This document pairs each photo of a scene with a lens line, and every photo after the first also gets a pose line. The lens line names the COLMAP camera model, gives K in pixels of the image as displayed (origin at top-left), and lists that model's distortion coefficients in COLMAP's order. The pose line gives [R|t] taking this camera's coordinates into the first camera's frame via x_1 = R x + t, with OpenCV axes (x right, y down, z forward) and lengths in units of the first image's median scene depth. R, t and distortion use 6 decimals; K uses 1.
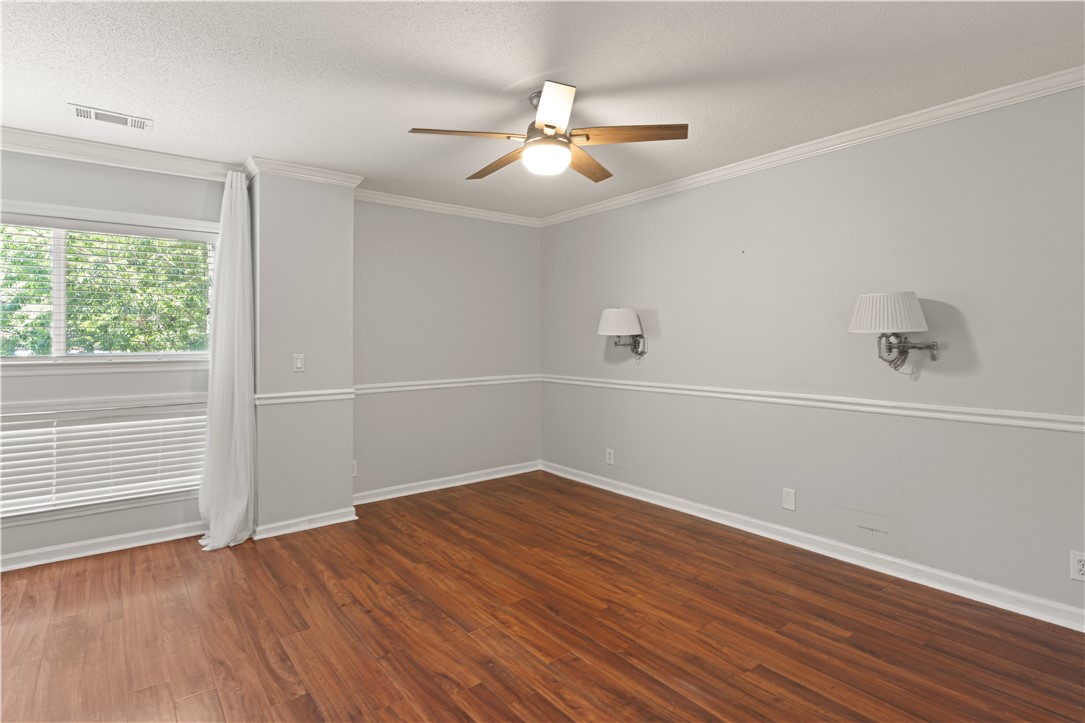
lens RADIAL K [[537.3, 0, 539.0], [0, 537.3, 346.3], [0, 0, 1]] dist [-0.003842, -0.000433]
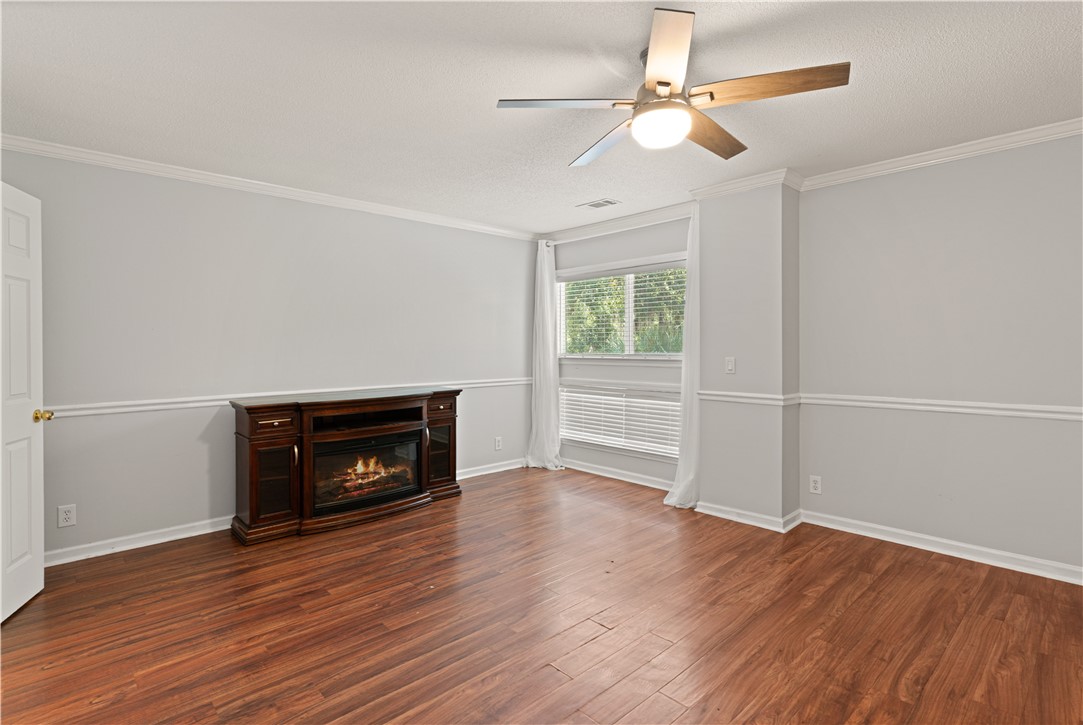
lens RADIAL K [[536.3, 0, 538.0], [0, 536.3, 347.4], [0, 0, 1]] dist [-0.003842, -0.000433]
pose [[0.081004, 0.004313, -0.996704, 0.625770], [-0.005063, 0.999980, 0.003916, -0.006279], [0.996701, 0.004729, 0.081024, 0.549034]]
